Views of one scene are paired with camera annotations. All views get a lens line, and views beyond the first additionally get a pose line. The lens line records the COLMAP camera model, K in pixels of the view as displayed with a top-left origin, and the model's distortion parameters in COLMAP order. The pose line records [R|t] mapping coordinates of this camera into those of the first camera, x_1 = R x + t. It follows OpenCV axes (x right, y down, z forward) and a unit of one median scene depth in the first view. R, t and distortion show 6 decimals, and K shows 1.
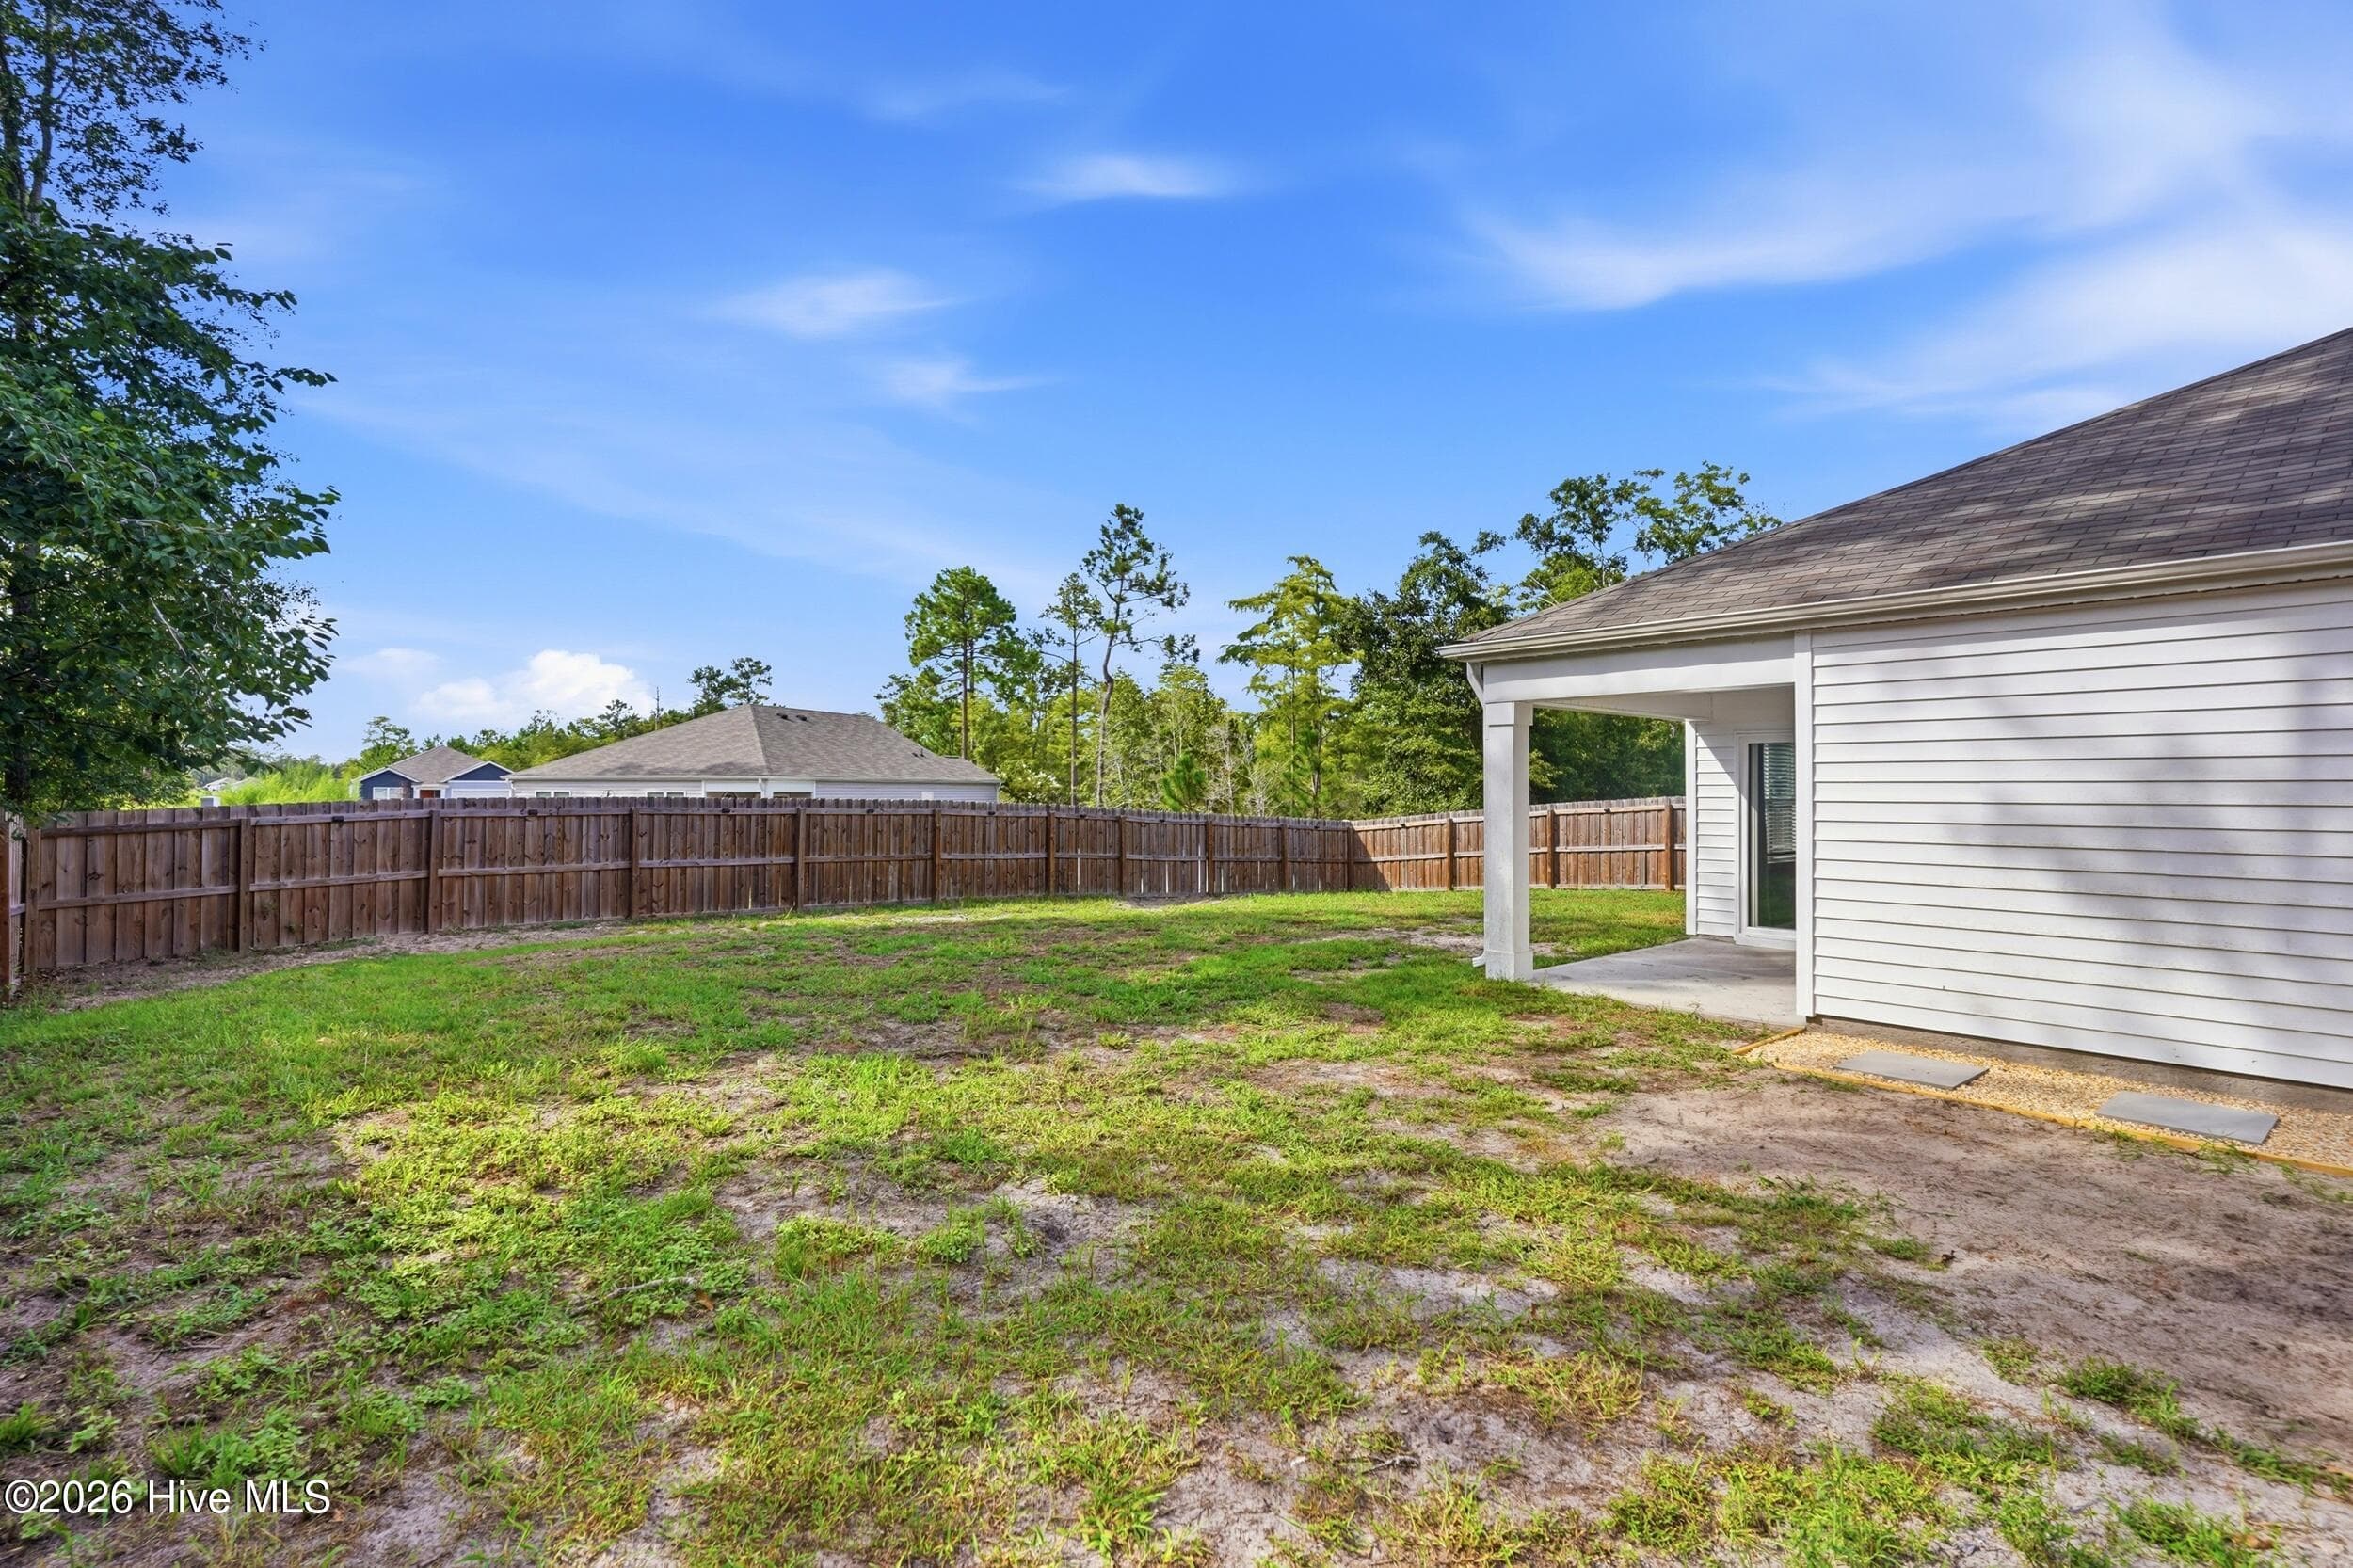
lens RADIAL K [[1180.4, 0, 1176.5], [0, 1180.4, 784.0], [0, 0, 1]] dist [0.104925, -0.000041]
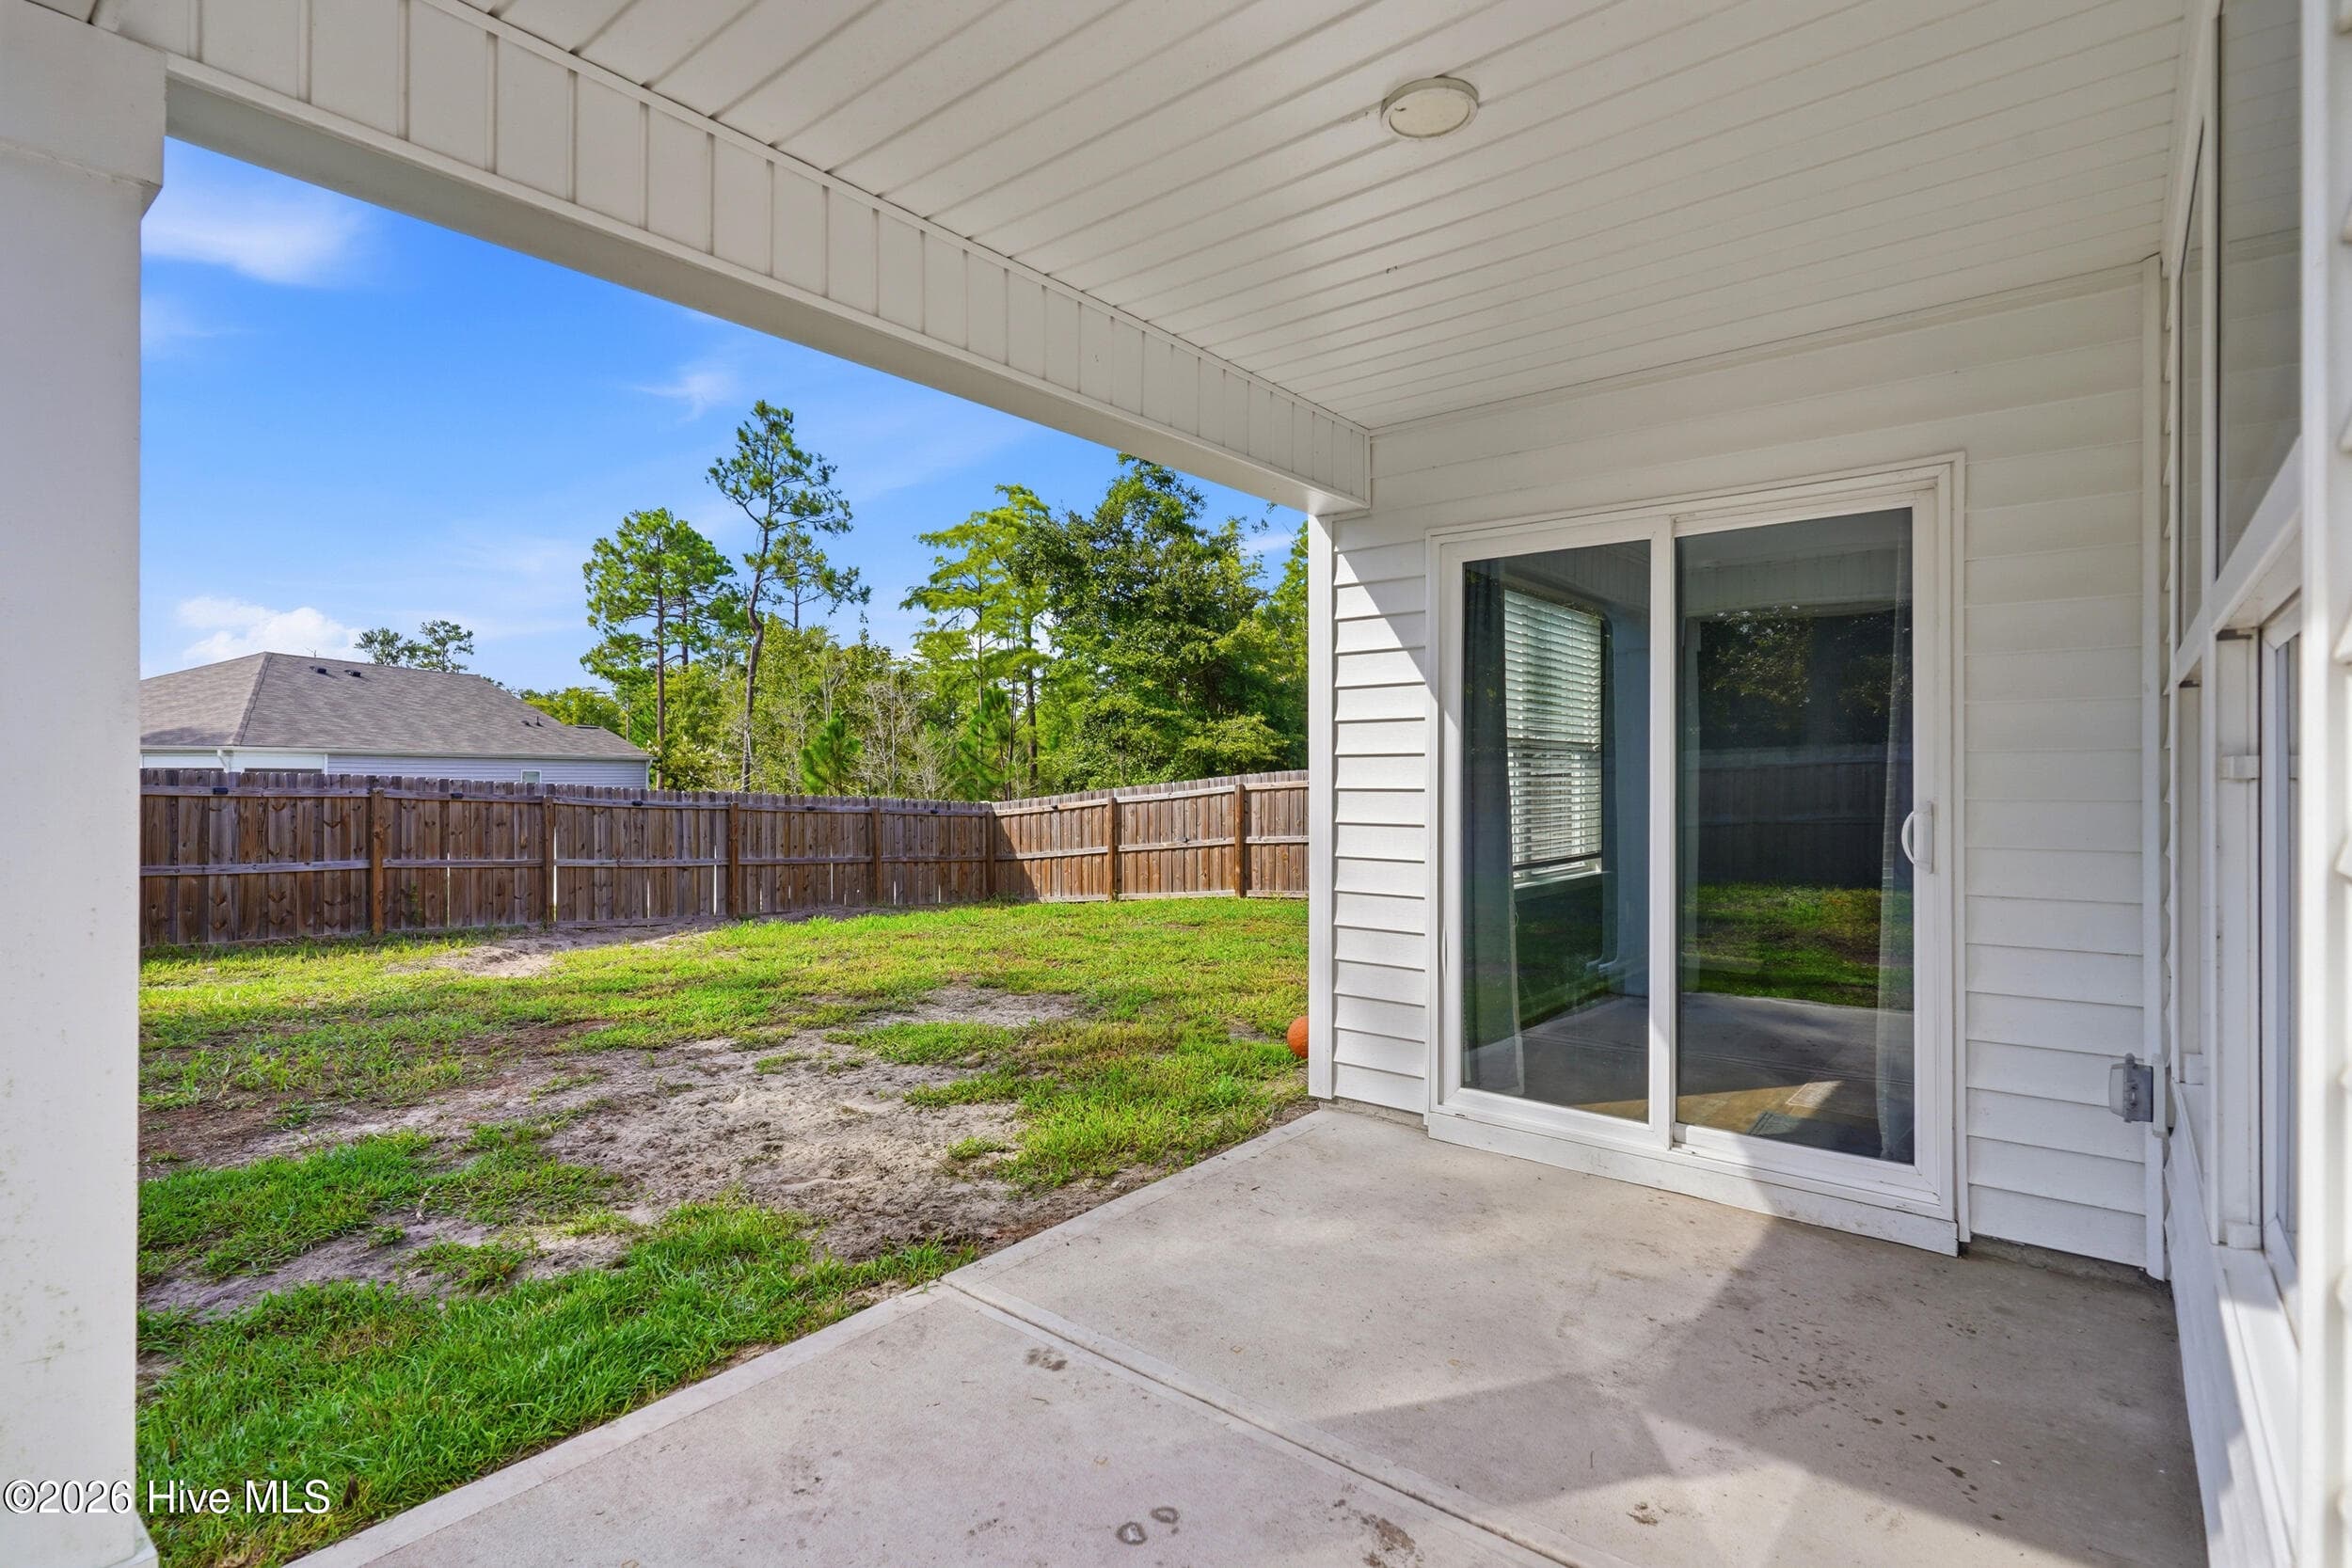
lens RADIAL K [[1134.3, 0, 1176.0], [0, 1134.3, 784.0], [0, 0, 1]] dist [-0.001685, -0.000018]
pose [[0.987974, -0.004032, 0.154570, 0.114932], [0.001907, 0.999902, 0.013889, 0.008276], [-0.154611, -0.013427, 0.987884, 0.232359]]
